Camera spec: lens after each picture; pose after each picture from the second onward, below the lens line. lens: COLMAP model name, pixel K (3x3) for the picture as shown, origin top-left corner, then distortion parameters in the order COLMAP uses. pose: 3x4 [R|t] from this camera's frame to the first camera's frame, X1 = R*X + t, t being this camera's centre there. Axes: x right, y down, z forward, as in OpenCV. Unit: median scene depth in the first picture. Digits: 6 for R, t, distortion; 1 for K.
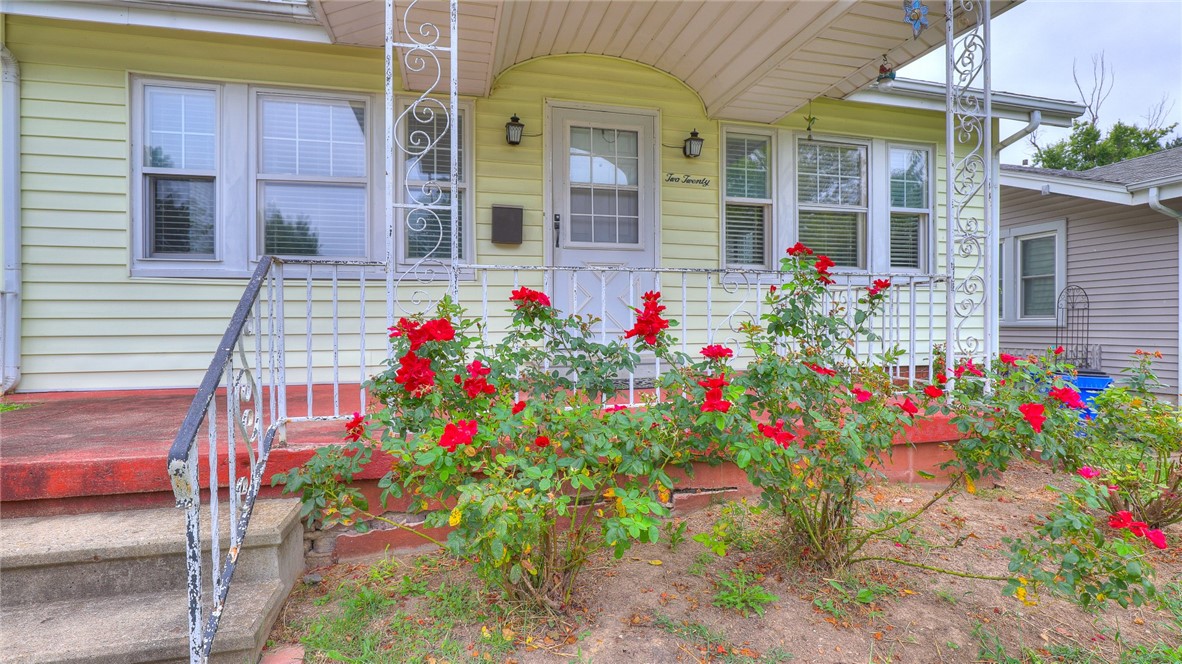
lens RADIAL K [[580.7, 0, 597.2], [0, 580.7, 333.2], [0, 0, 1]] dist [-0.040045, 0.014124]
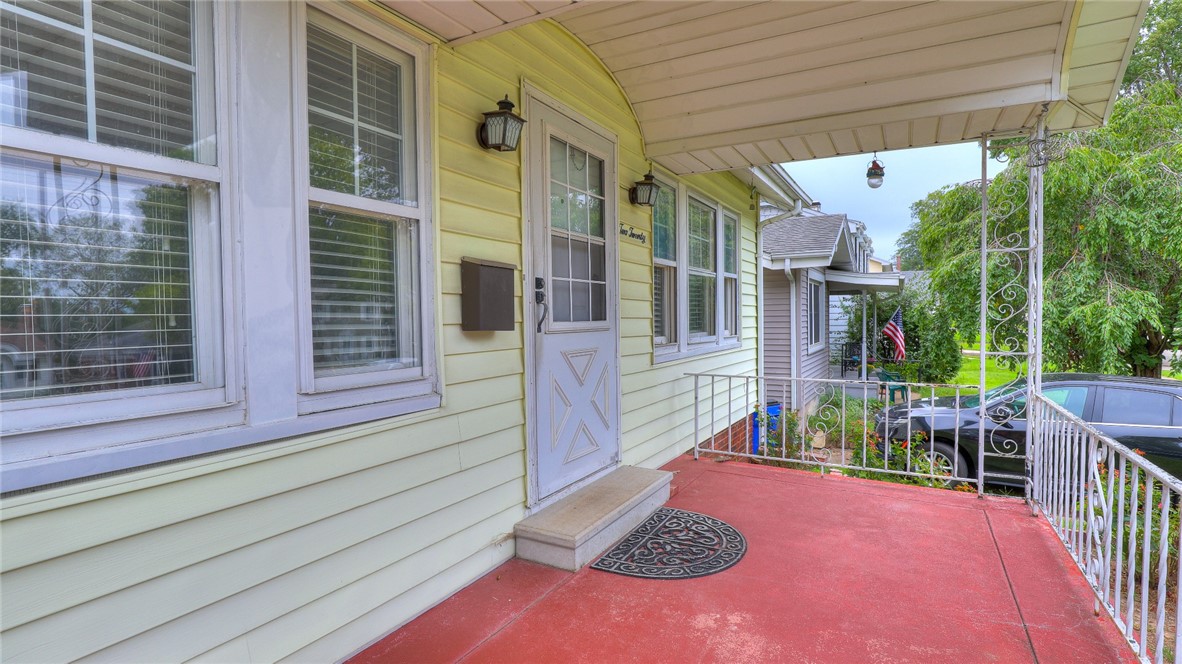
lens RADIAL K [[580.7, 0, 597.2], [0, 580.7, 333.2], [0, 0, 1]] dist [-0.040045, 0.014124]
pose [[0.684523, -0.023605, 0.728609, -0.468330], [0.013563, 0.999715, 0.019645, -0.159363], [-0.728865, -0.003566, 0.684648, 0.544294]]
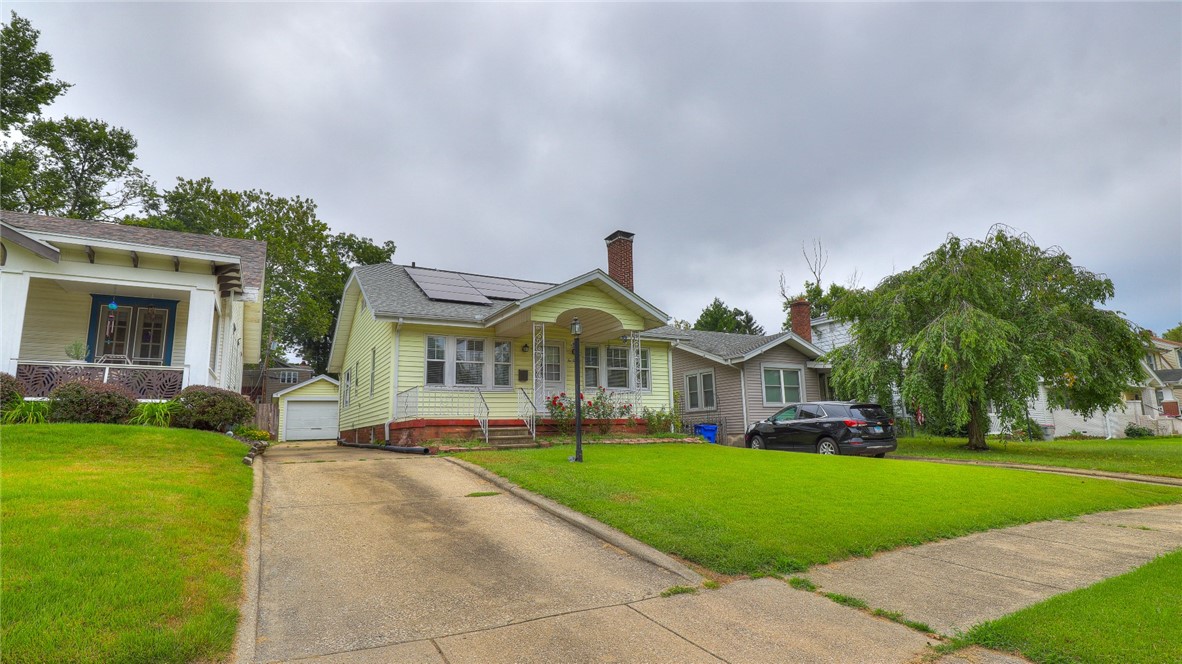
lens RADIAL K [[580.7, 0, 597.2], [0, 580.7, 333.2], [0, 0, 1]] dist [-0.040045, 0.014124]
pose [[0.963198, 0.029142, 0.267207, -0.640619], [0.022469, 0.981896, -0.188083, 0.215506], [-0.267851, 0.187166, 0.945106, -2.324343]]
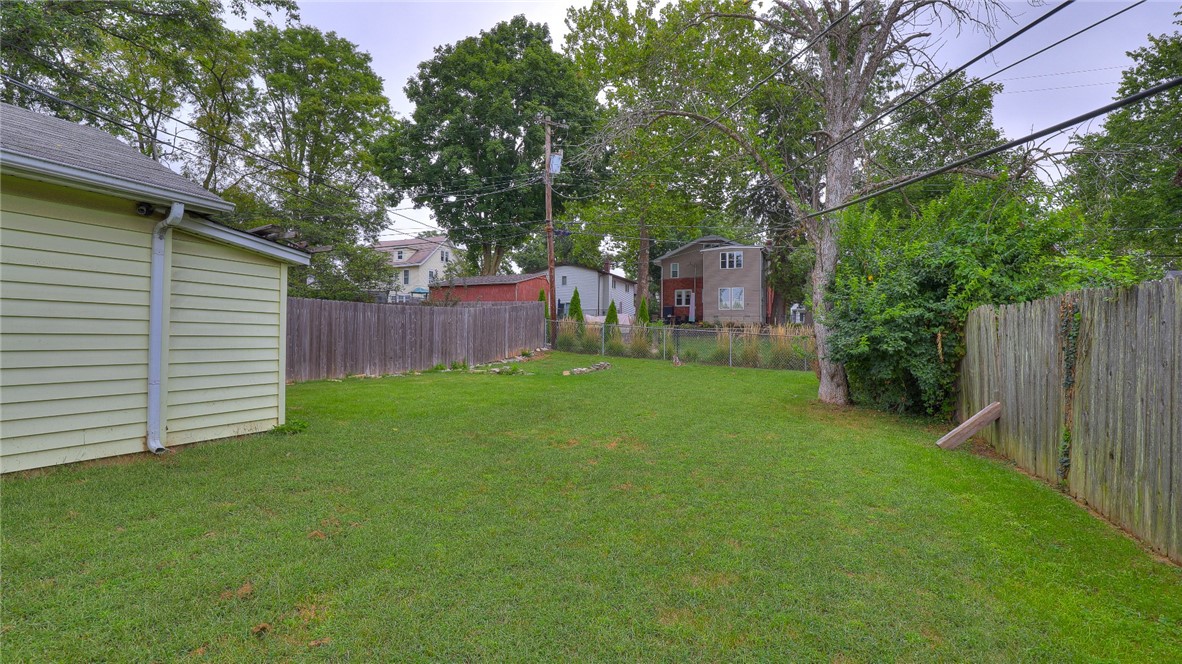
lens RADIAL K [[537.9, 0, 600.5], [0, 537.9, 336.5], [0, 0, 1]] dist [-0.040079, 0.007566]
pose [[0.797568, 0.005381, -0.603205, -0.448088], [-0.018807, 0.999696, -0.015949, -0.104792], [0.602936, 0.024065, 0.797427, 5.240076]]
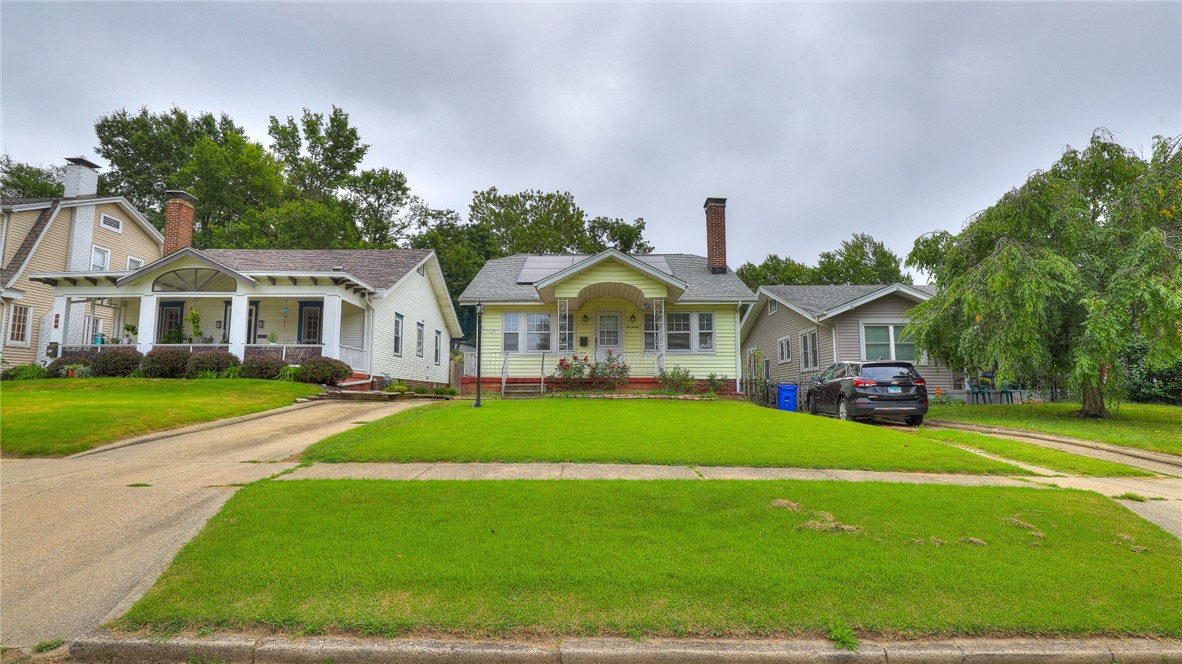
lens RADIAL K [[580.7, 0, 597.2], [0, 580.7, 333.2], [0, 0, 1]] dist [-0.040045, 0.014124]
pose [[0.970660, -0.025912, -0.239057, 0.883250], [-0.005413, 0.991570, -0.129460, 0.272920], [0.240396, 0.126956, 0.962337, -2.810343]]
